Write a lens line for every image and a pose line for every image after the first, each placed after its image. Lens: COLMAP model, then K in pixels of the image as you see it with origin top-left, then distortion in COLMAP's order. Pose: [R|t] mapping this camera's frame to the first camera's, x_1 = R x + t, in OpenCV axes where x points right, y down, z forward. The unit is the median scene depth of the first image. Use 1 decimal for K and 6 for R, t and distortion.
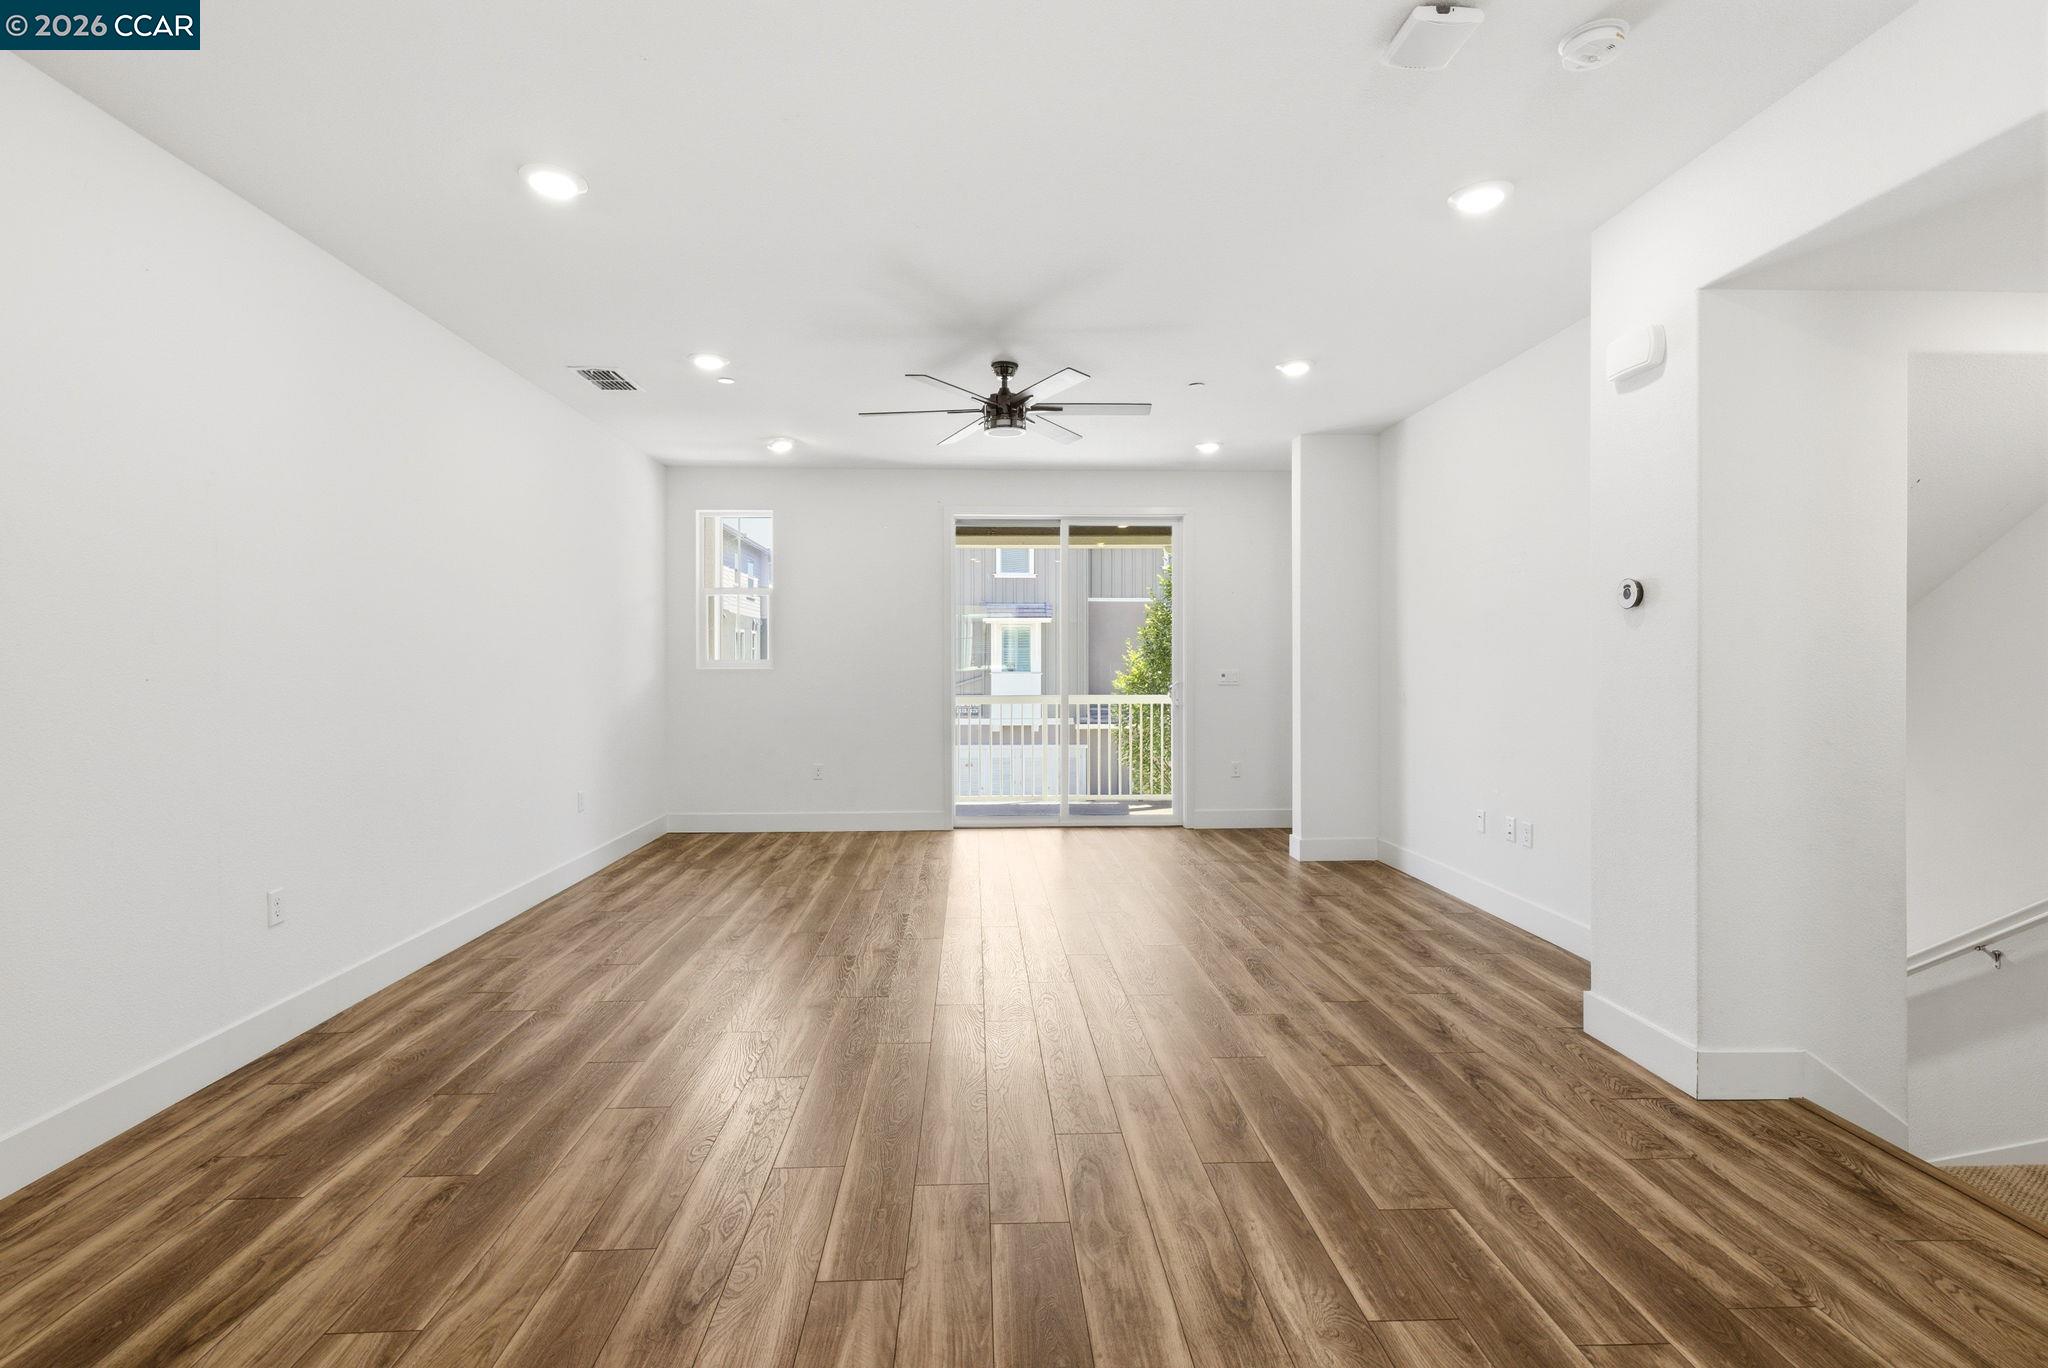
lens RADIAL K [[956.6, 0, 1019.8], [0, 956.6, 666.2], [0, 0, 1]] dist [0.005901, 0.000250]
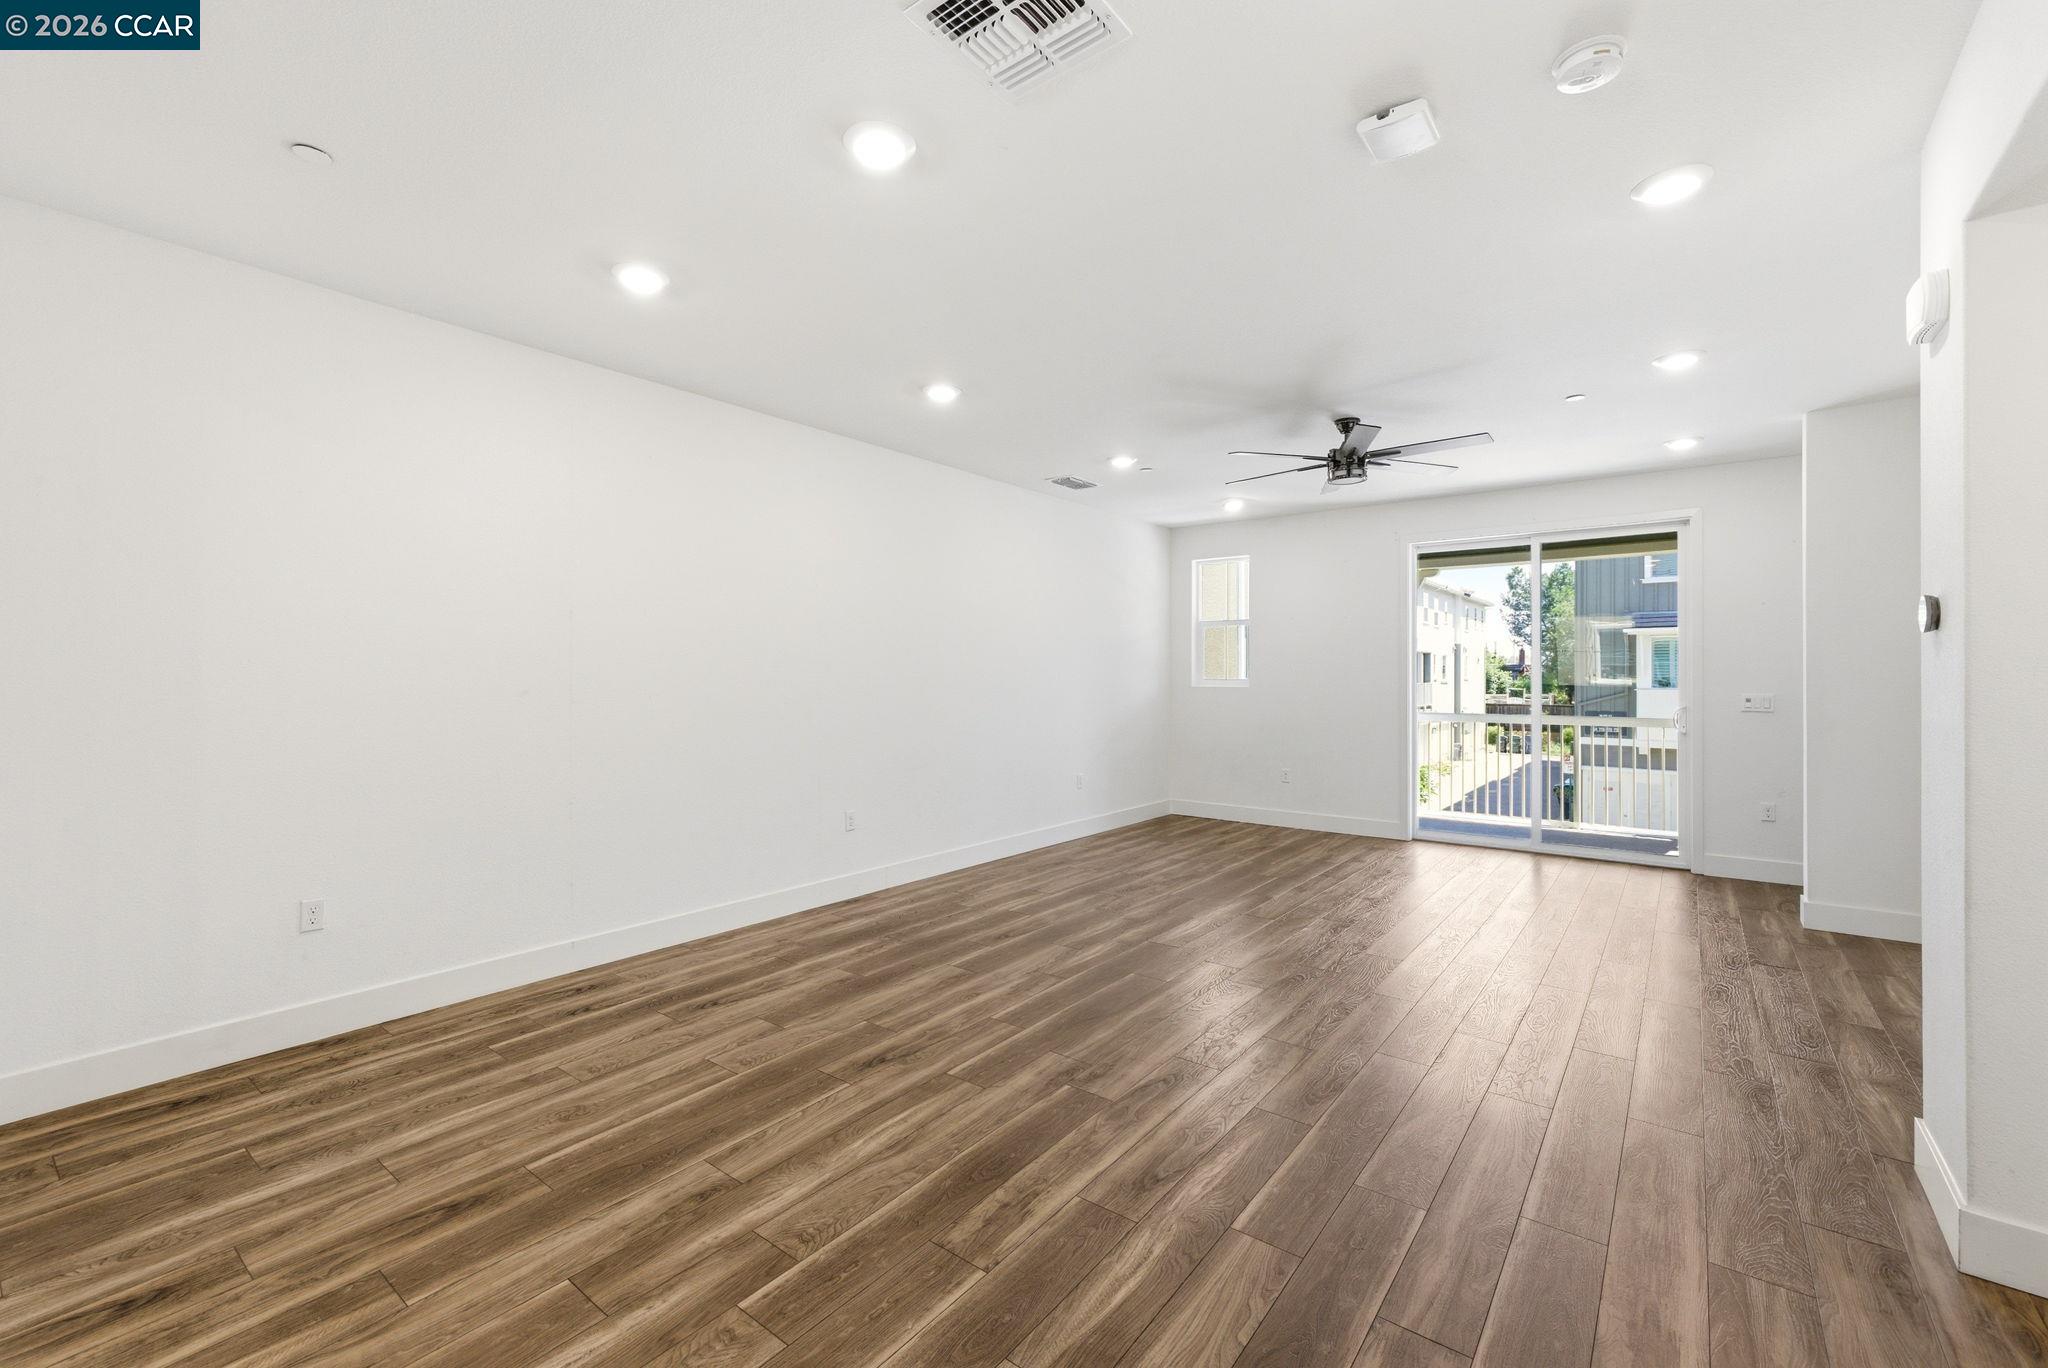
lens RADIAL K [[863.9, 0, 1020.1], [0, 863.9, 671.9], [0, 0, 1]] dist [0.006654, 0.000102]
pose [[0.759831, -0.000653, -0.650120, 0.379552], [-0.003792, 0.999978, -0.005436, -0.014931], [0.650110, 0.006596, 0.759812, -0.018207]]
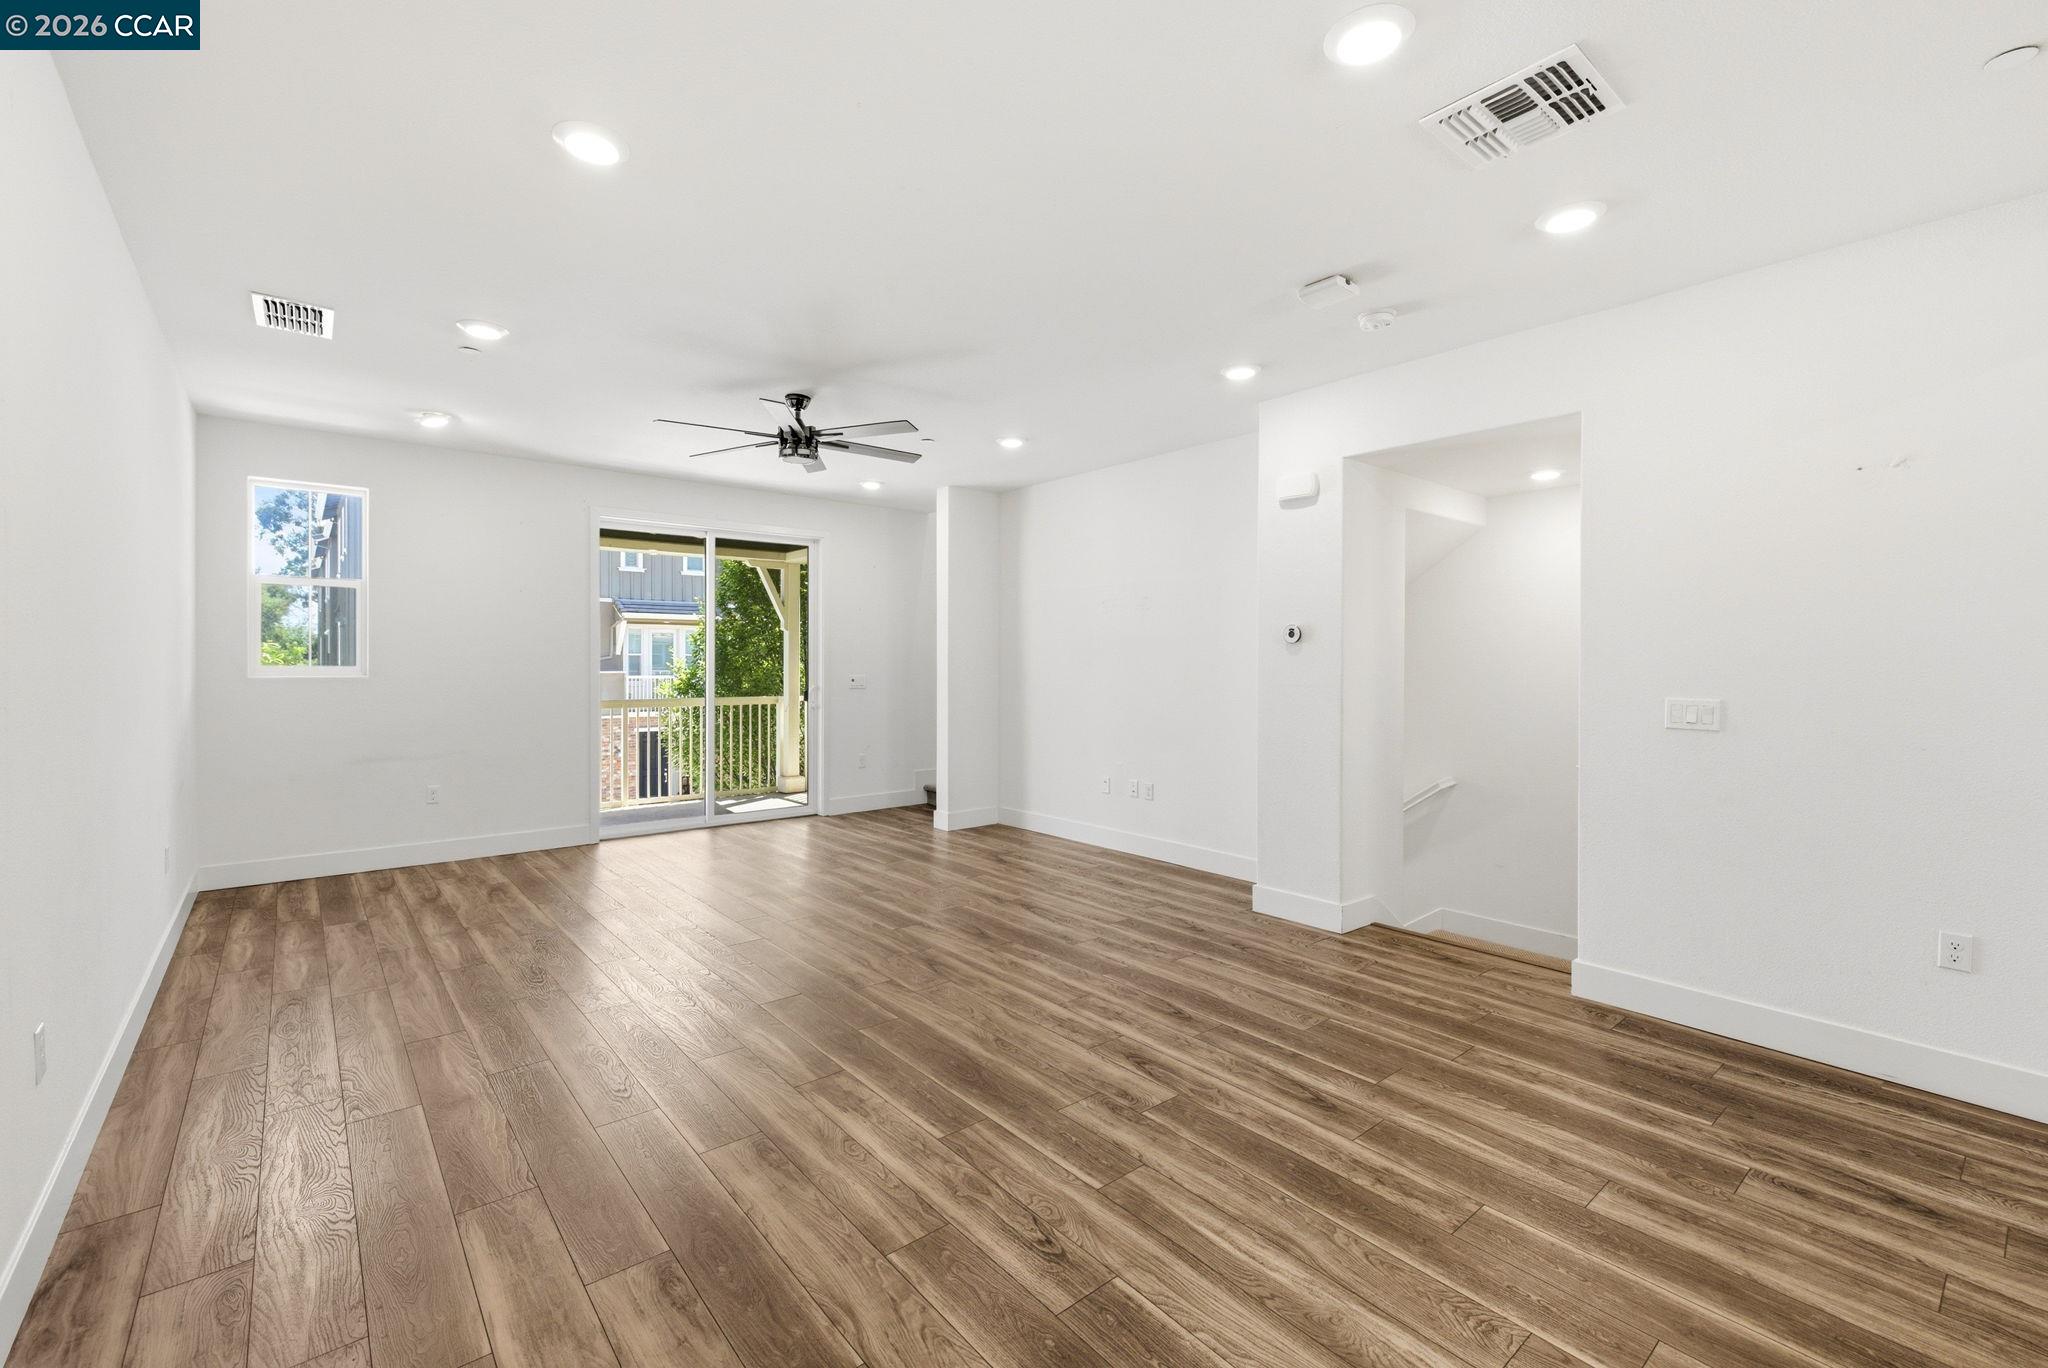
lens RADIAL K [[863.9, 0, 1020.1], [0, 863.9, 671.9], [0, 0, 1]] dist [0.006654, 0.000102]
pose [[0.798278, -0.002461, 0.602285, -0.434760], [-0.003013, 0.999963, 0.008080, -0.016361], [-0.602282, -0.008265, 0.798241, 0.077549]]
